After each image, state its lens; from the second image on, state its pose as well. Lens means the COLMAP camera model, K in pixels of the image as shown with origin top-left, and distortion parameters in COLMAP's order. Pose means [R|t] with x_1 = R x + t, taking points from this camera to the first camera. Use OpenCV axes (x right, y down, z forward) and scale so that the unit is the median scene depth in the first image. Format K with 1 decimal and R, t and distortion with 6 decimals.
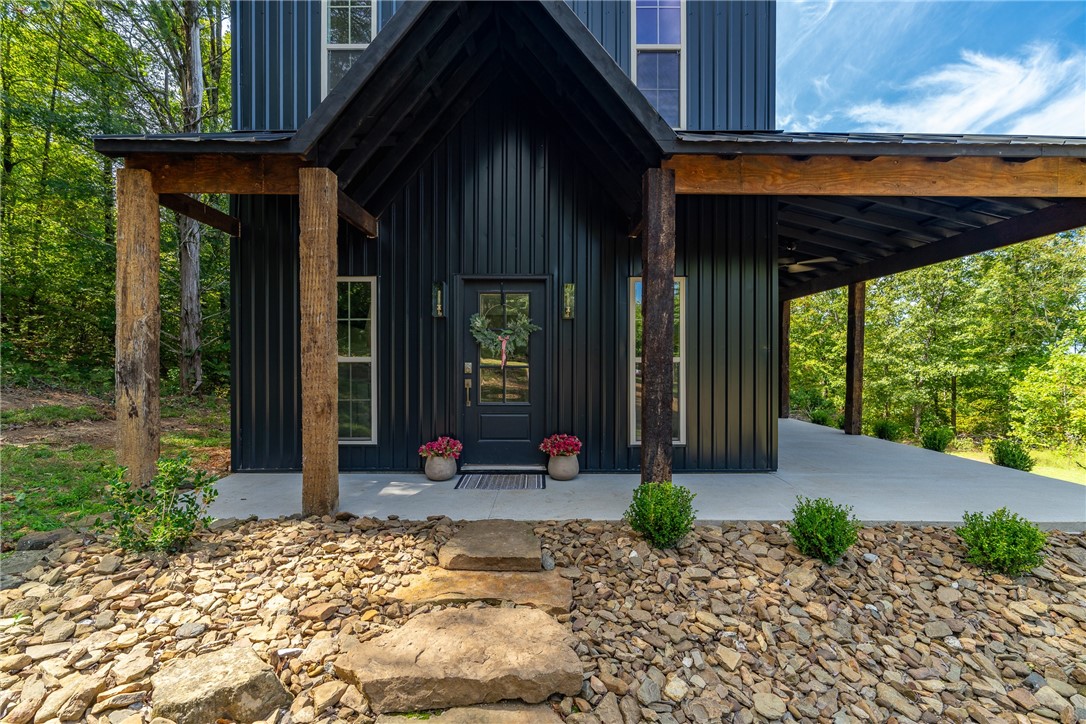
lens RADIAL K [[538.3, 0, 531.6], [0, 538.3, 364.1], [0, 0, 1]] dist [-0.011691, 0.005122]
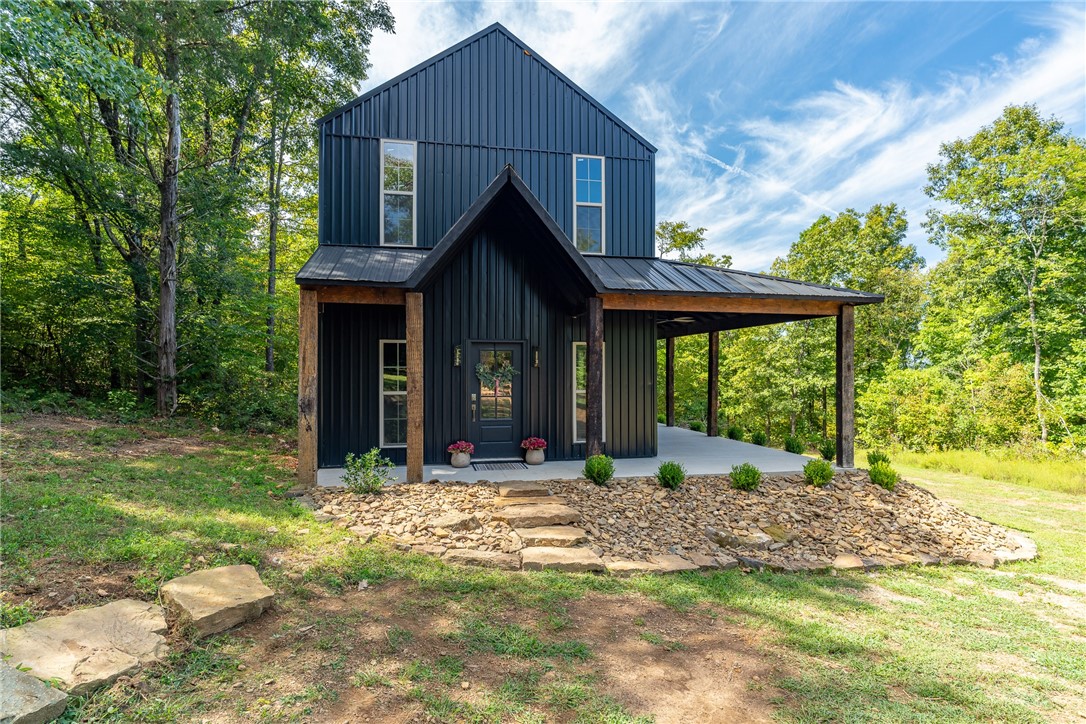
lens RADIAL K [[595.6, 0, 544.8], [0, 595.6, 361.5], [0, 0, 1]] dist [-0.040679, 0.000954]
pose [[0.978380, 0.001251, 0.206810, -0.169320], [0.003394, 0.999750, -0.022105, -0.036897], [-0.206786, 0.022329, 0.978131, -0.467903]]
